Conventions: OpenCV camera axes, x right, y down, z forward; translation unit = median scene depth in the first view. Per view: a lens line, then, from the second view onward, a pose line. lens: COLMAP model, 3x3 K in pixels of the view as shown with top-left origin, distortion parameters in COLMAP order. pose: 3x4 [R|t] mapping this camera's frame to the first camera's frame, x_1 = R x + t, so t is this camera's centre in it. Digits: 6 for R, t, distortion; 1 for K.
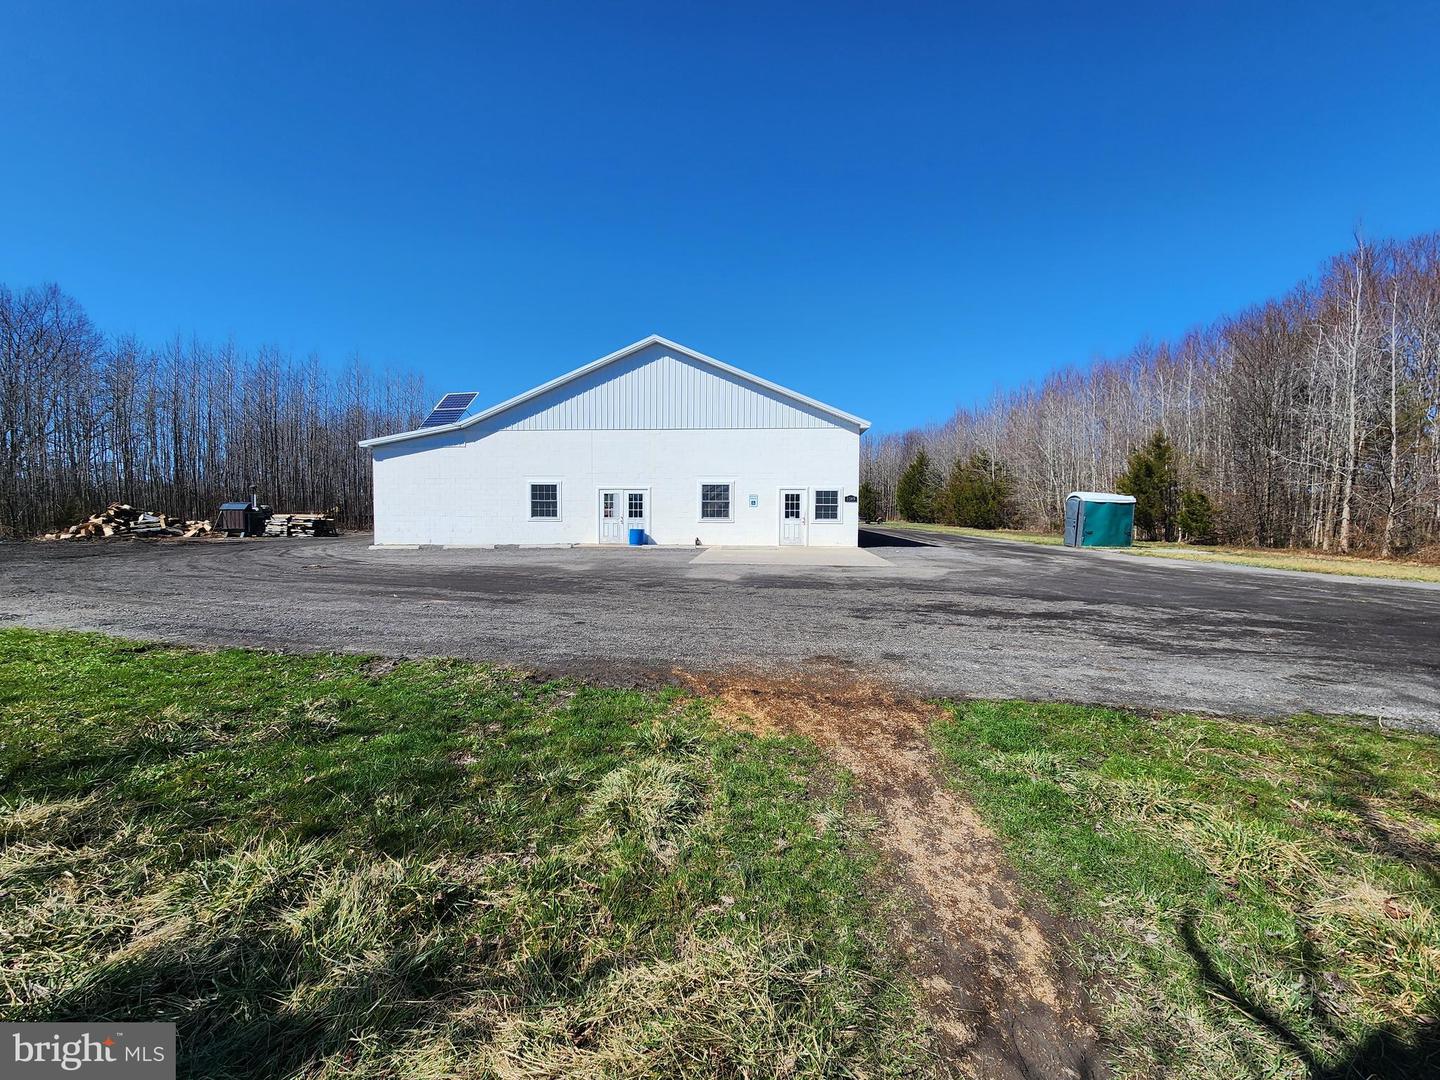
lens RADIAL K [[594.7, 0, 712.1], [0, 594.7, 535.7], [0, 0, 1]] dist [0.000337, -0.000394]
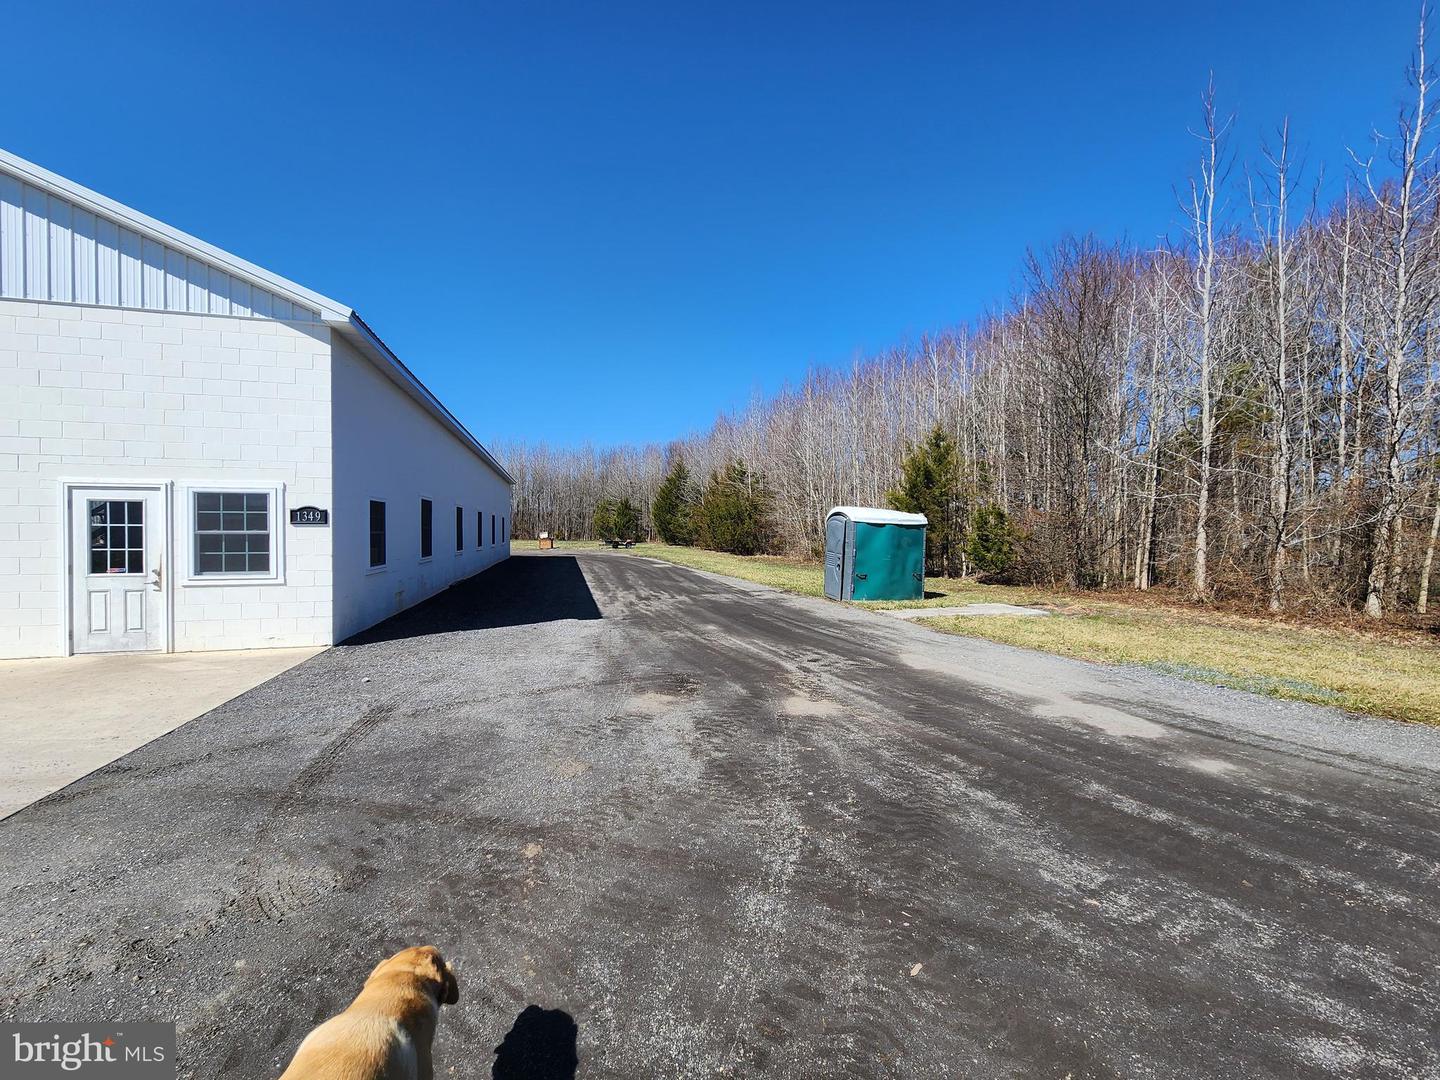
lens RADIAL K [[594.7, 0, 720.6], [0, 594.7, 542.0], [0, 0, 1]] dist [0.000337, -0.000394]
pose [[0.937400, -0.010742, 0.348088, 0.303219], [0.017831, 0.999694, -0.017168, -0.031399], [-0.347797, 0.022300, 0.937305, 0.503780]]
